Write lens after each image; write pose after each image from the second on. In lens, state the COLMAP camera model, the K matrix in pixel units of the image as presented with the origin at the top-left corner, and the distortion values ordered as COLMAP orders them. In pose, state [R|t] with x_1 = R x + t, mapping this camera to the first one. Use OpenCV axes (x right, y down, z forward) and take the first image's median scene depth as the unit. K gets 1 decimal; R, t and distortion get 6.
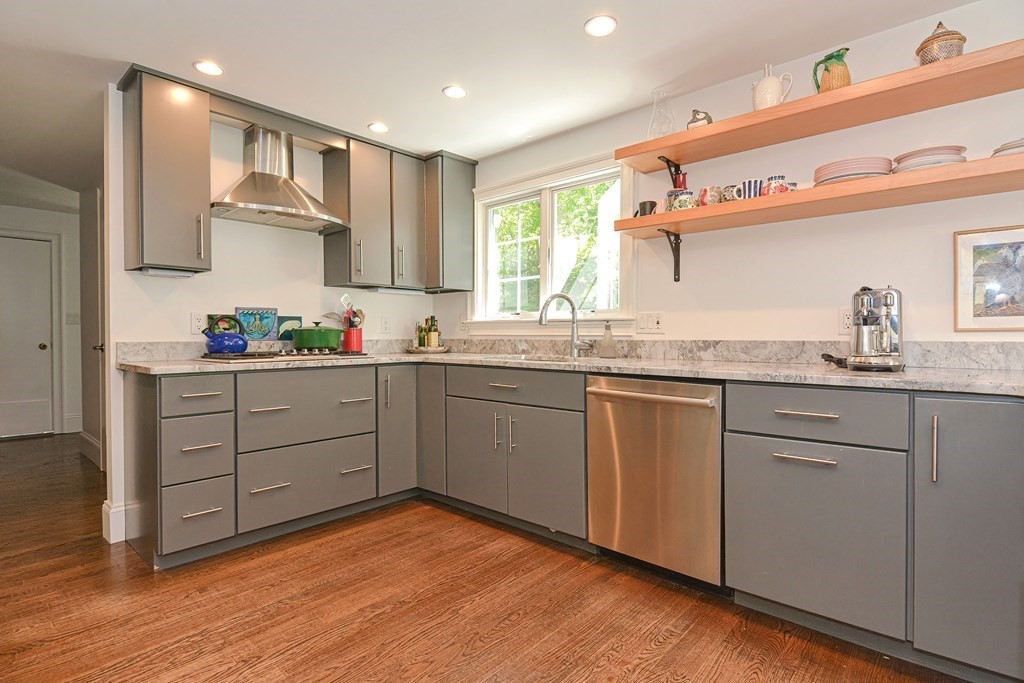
lens RADIAL K [[514.3, 0, 512.0], [0, 514.3, 341.5], [0, 0, 1]] dist [-0.000624, -0.000703]
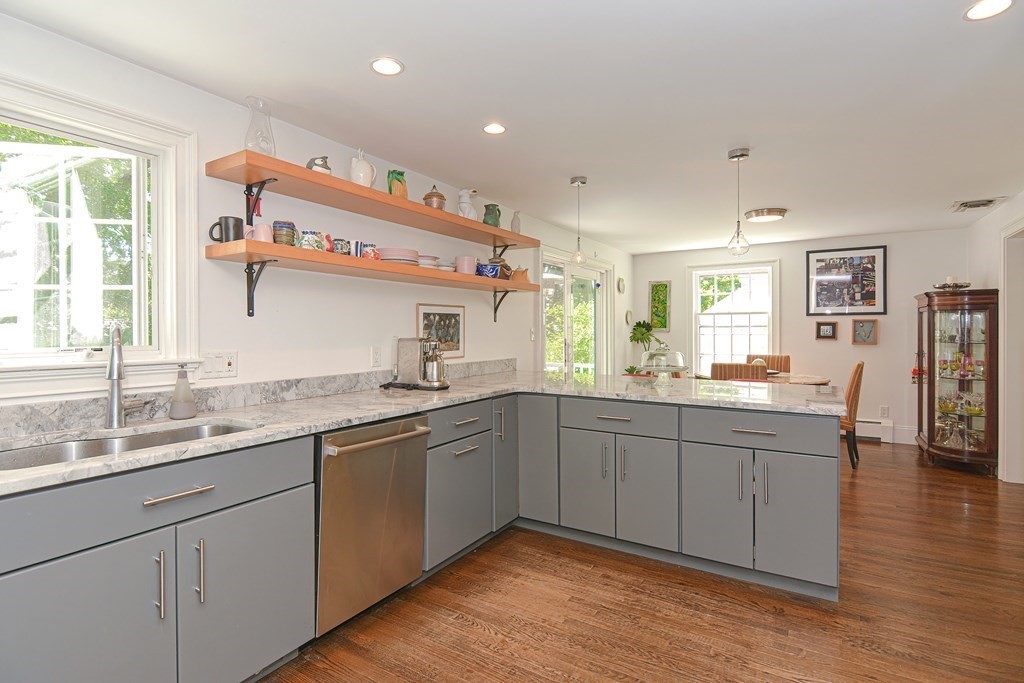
lens RADIAL K [[497.4, 0, 509.8], [0, 497.4, 333.7], [0, 0, 1]] dist [0.001220, -0.000106]
pose [[-0.167642, -0.002876, 0.985844, -0.628651], [0.018892, 0.999803, 0.006130, -0.088427], [-0.985667, 0.019652, -0.167555, 0.747895]]
